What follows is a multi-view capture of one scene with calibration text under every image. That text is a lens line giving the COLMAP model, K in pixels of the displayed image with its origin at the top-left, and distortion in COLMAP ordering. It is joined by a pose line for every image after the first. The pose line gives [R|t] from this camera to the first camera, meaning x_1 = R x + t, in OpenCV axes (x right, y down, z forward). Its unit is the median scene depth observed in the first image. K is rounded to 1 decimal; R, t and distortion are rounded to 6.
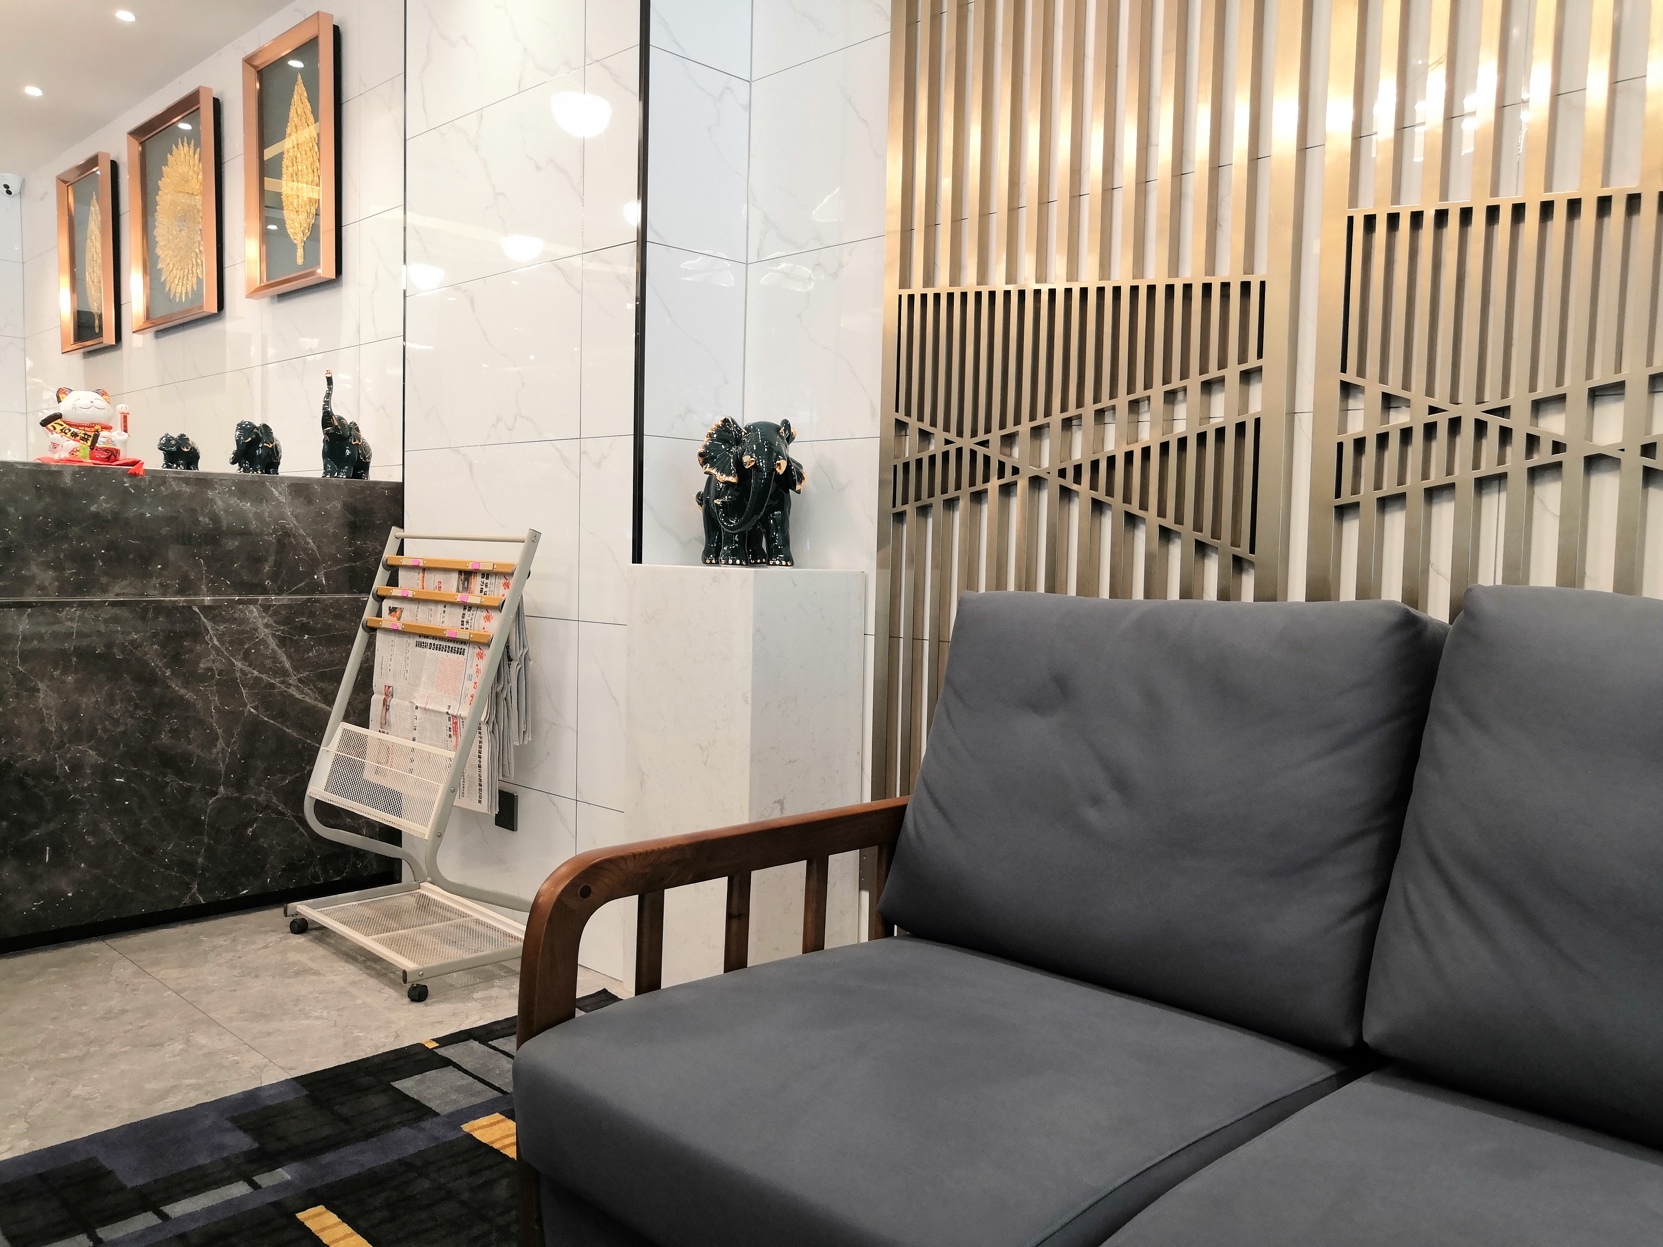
lens RADIAL K [[1299.3, 0, 836.1], [0, 1299.3, 624.1], [0, 0, 1]] dist [-0.039508, 0.067818]
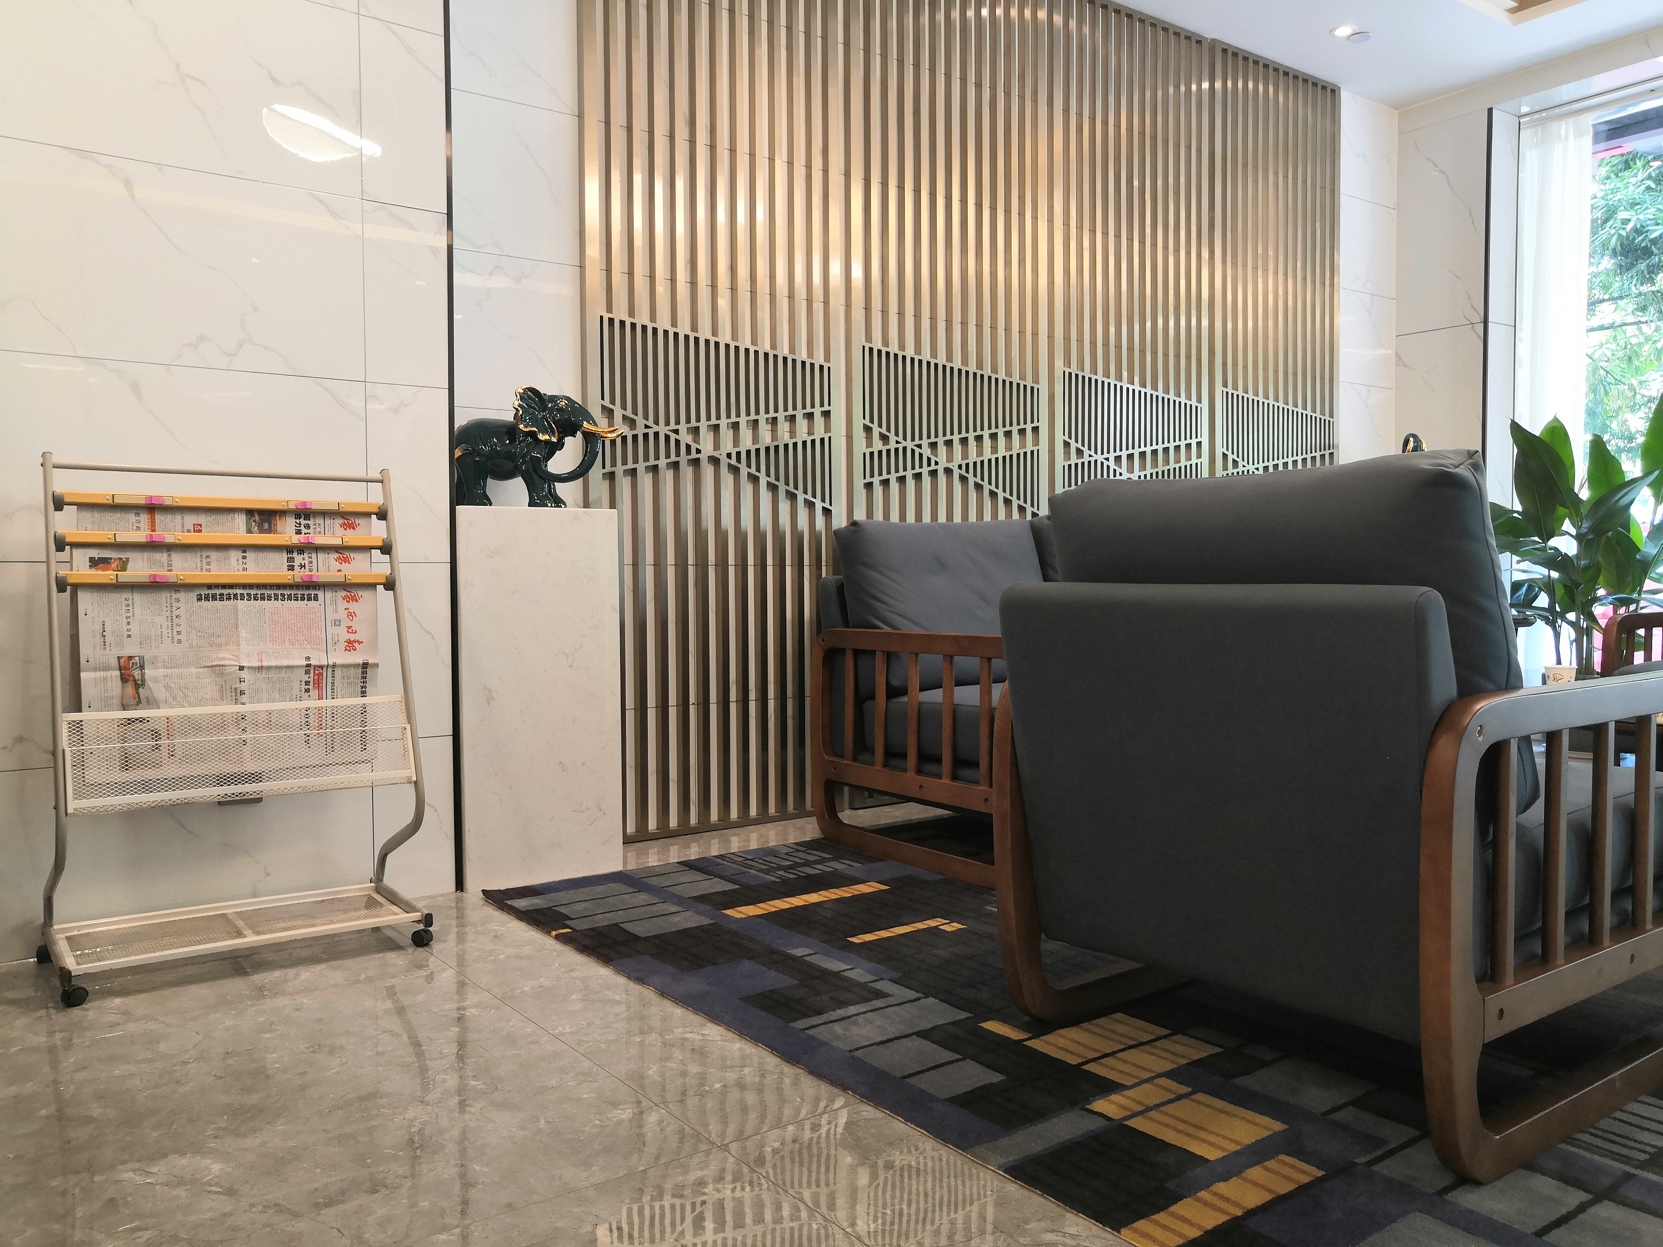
lens RADIAL K [[1299.3, 0, 847.3], [0, 1299.3, 621.8], [0, 0, 1]] dist [-0.039508, 0.067818]
pose [[0.146544, -0.063316, 0.987176, -1.216396], [0.059517, 0.996706, 0.055092, 0.011018], [-0.987412, 0.050680, 0.149829, 0.513206]]
